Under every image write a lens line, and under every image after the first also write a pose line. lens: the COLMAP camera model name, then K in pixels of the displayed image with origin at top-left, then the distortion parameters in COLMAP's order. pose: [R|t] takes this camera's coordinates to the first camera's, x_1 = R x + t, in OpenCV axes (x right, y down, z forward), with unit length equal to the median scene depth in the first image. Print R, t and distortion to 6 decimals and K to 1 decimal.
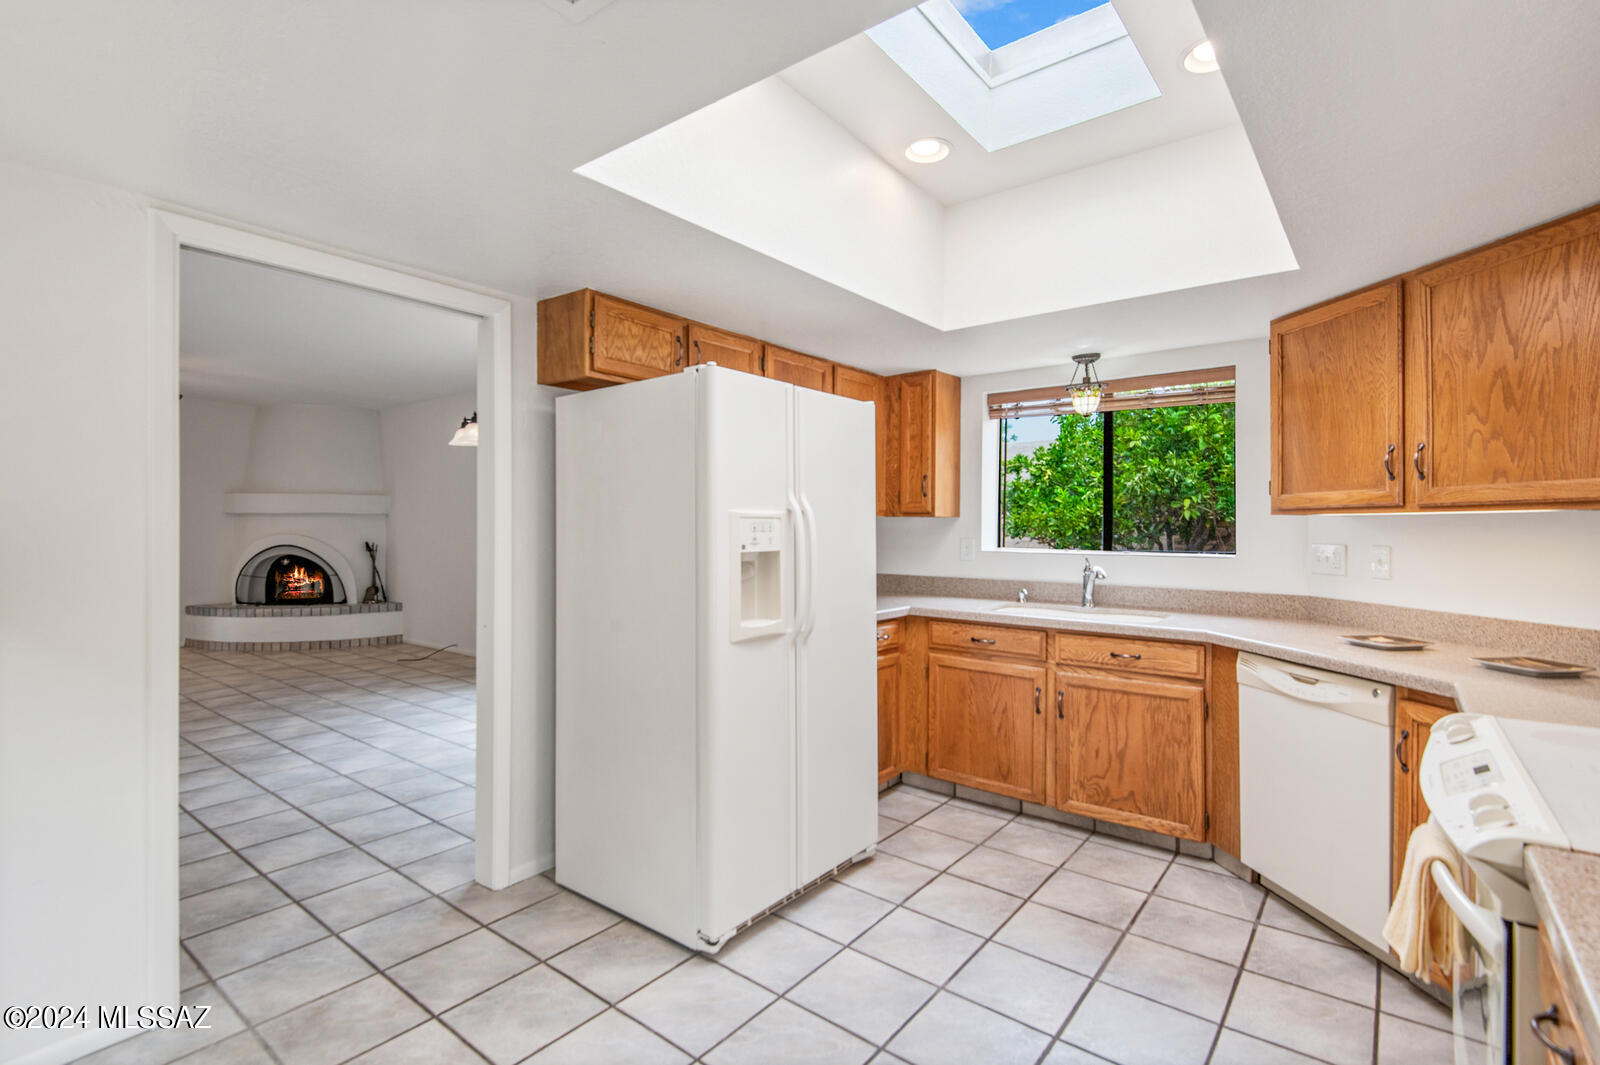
lens RADIAL K [[755.0, 0, 786.9], [0, 755.0, 525.0], [0, 0, 1]] dist [-0.000633, -0.001017]
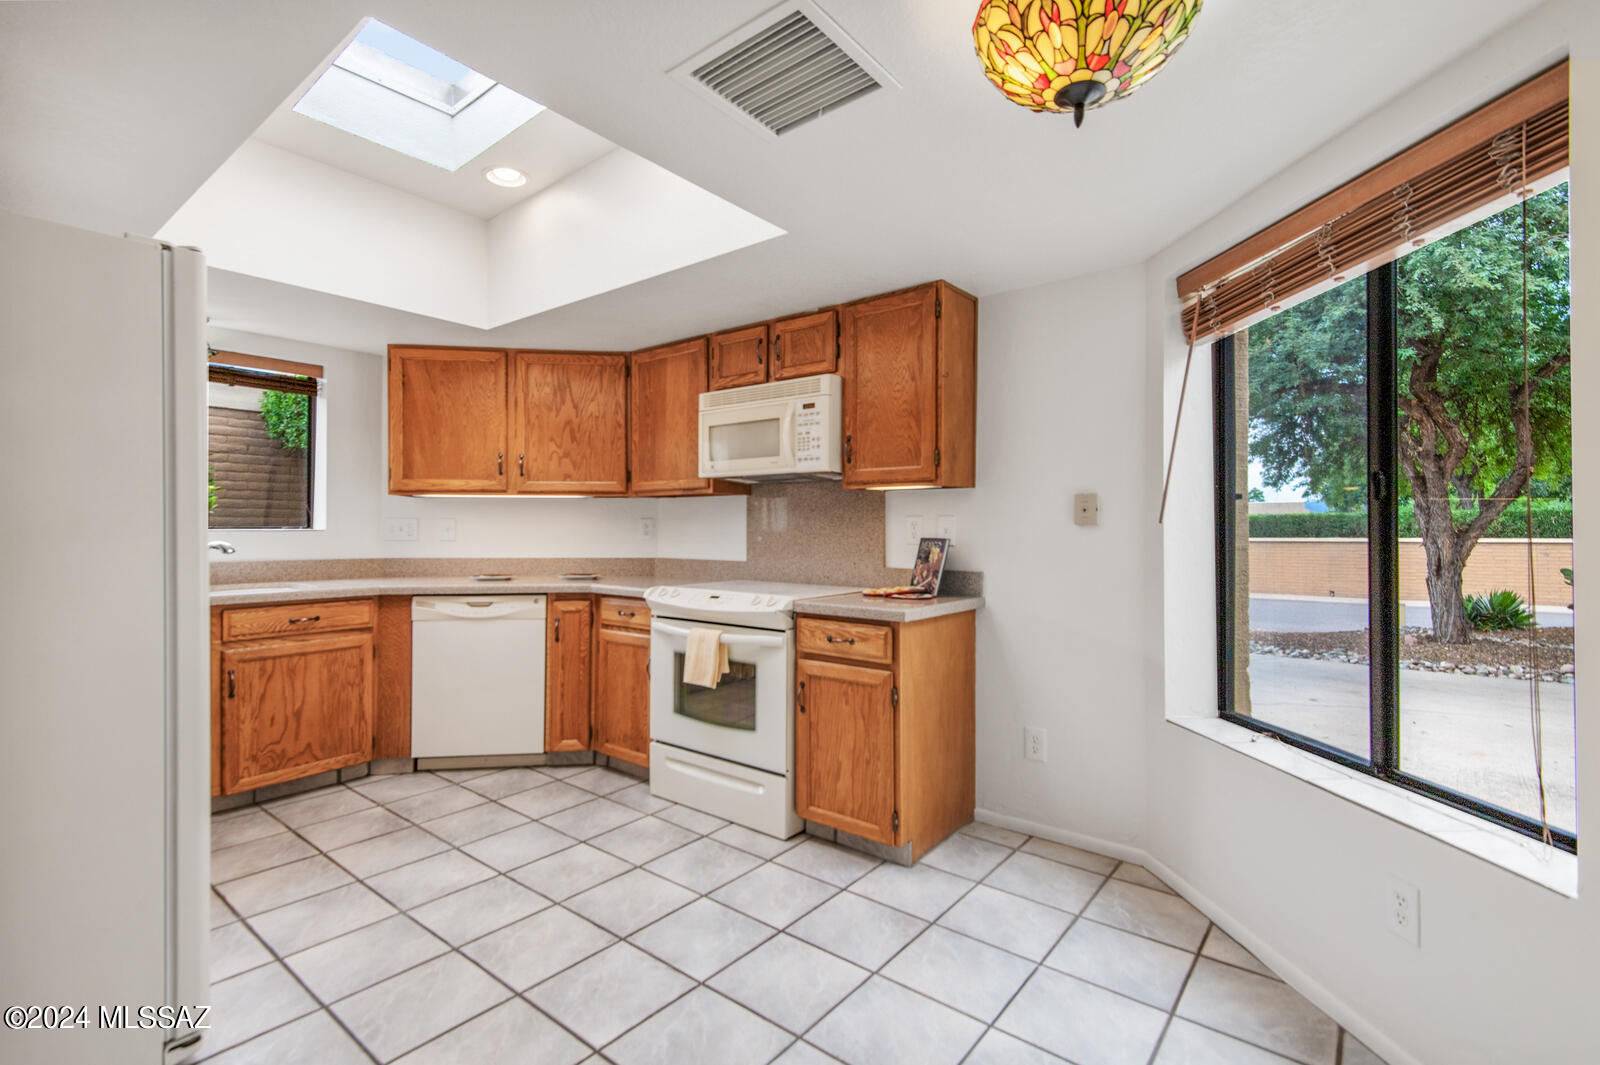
lens RADIAL K [[719.7, 0, 796.1], [0, 719.7, 522.7], [0, 0, 1]] dist [0.004362, 0.000118]
pose [[-0.004300, 0.004509, 0.999981, -0.569024], [-0.003866, 0.999982, -0.004525, 0.035827], [-0.999983, -0.003886, -0.004282, 0.294838]]
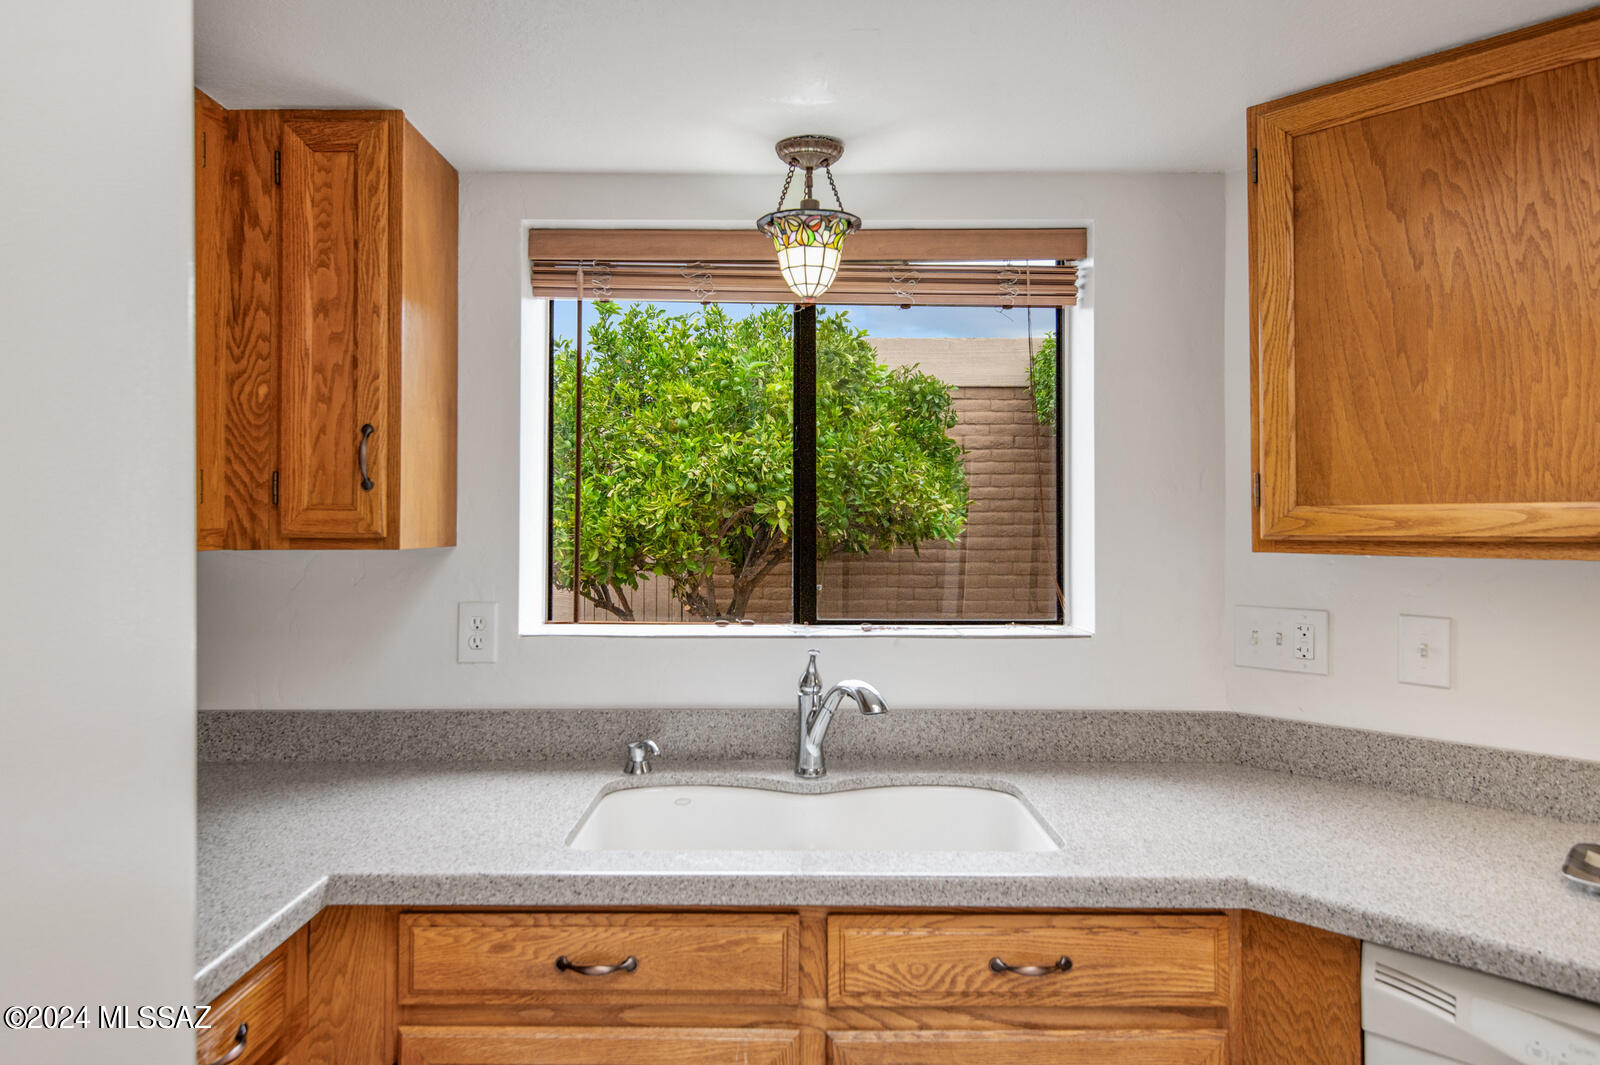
lens RADIAL K [[970.6, 0, 793.8], [0, 970.6, 511.7], [0, 0, 1]] dist [0.016470, -0.002219]
pose [[0.779799, 0.006645, 0.625995, 0.079206], [0.000179, 0.999941, -0.010838, -0.029298], [-0.626030, 0.008563, 0.779752, 0.697033]]
